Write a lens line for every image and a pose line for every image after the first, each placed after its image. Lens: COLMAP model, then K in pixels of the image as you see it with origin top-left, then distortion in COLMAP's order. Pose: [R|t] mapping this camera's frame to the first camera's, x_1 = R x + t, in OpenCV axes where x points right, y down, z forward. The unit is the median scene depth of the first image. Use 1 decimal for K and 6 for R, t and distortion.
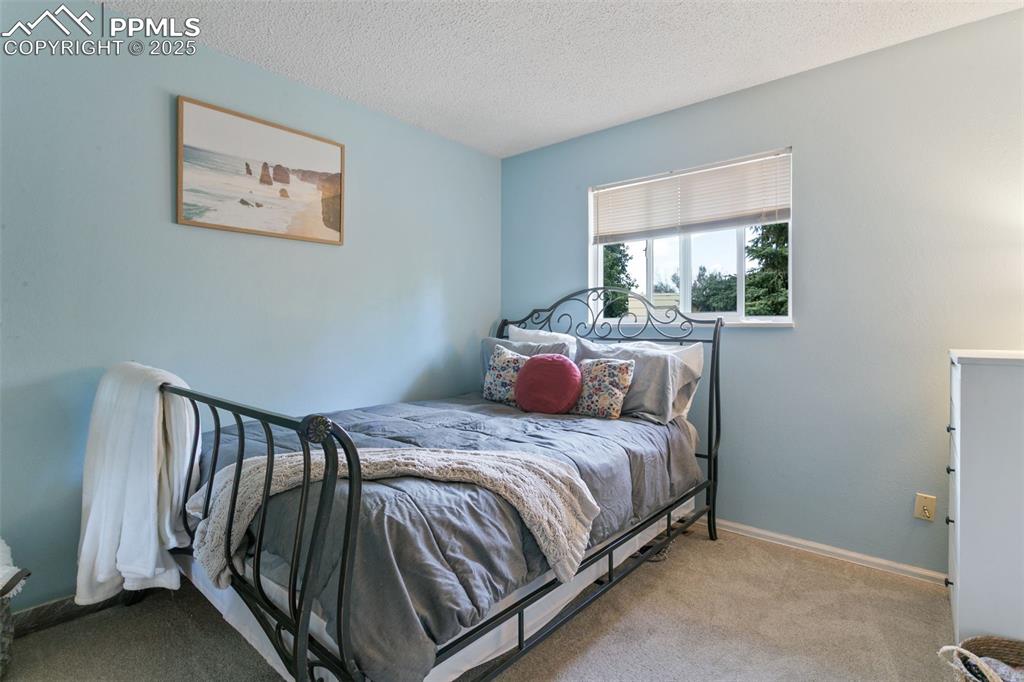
lens RADIAL K [[500.9, 0, 512.2], [0, 500.9, 336.4], [0, 0, 1]] dist [-0.015326, 0.001169]
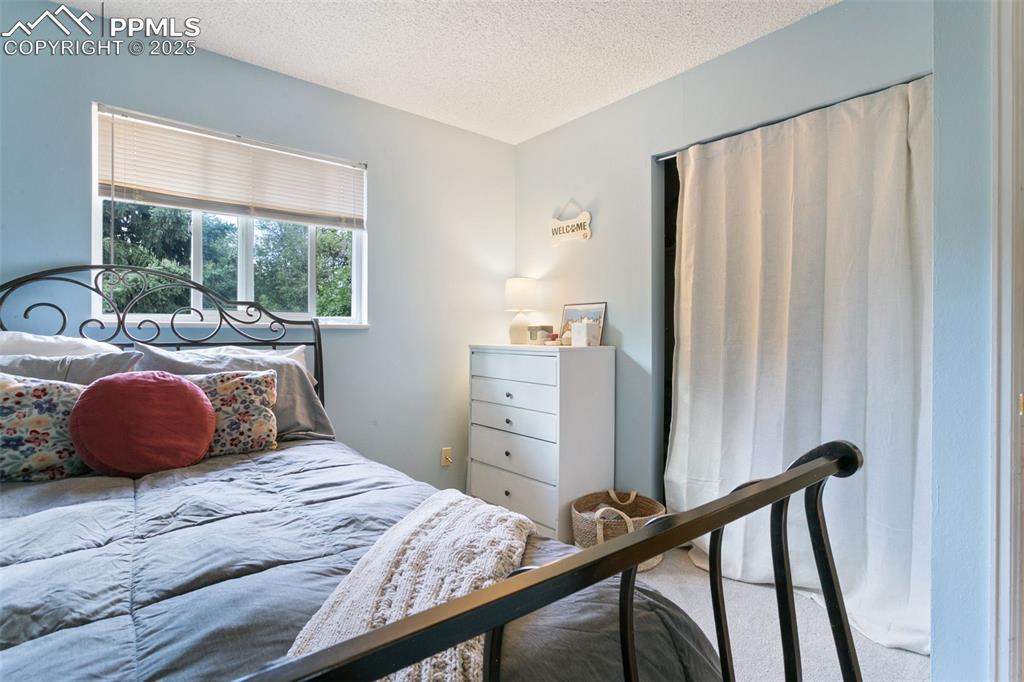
lens RADIAL K [[500.9, 0, 511.6], [0, 500.9, 338.1], [0, 0, 1]] dist [-0.015326, 0.001169]
pose [[0.162949, -0.015174, 0.986518, -0.480408], [0.007267, 0.999873, 0.014179, -0.011906], [-0.986608, 0.004858, 0.163039, 0.504407]]
